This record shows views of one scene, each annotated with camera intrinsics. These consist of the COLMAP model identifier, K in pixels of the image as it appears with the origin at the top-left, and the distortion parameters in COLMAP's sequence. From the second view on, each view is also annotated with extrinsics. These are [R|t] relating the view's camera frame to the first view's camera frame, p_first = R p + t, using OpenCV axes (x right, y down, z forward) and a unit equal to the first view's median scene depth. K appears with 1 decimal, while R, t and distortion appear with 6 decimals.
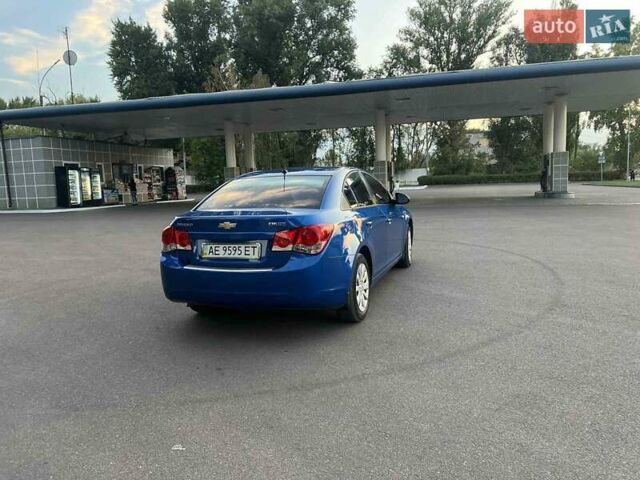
lens RADIAL K [[497.5, 0, 324.4], [0, 497.5, 240.5], [0, 0, 1]] dist [0.007444, -0.006735]
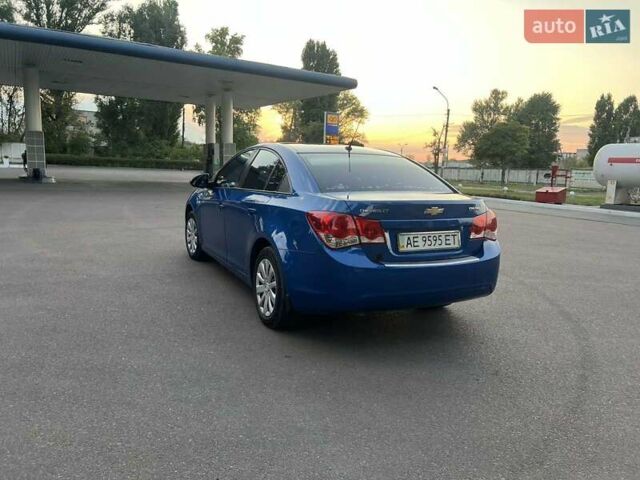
lens RADIAL K [[497.5, 0, 324.4], [0, 497.5, 240.5], [0, 0, 1]] dist [0.007444, -0.006735]
pose [[0.676524, -0.045178, 0.735034, -0.888283], [0.023832, 0.998937, 0.039463, -0.017113], [-0.736035, -0.009180, 0.676881, 0.531003]]
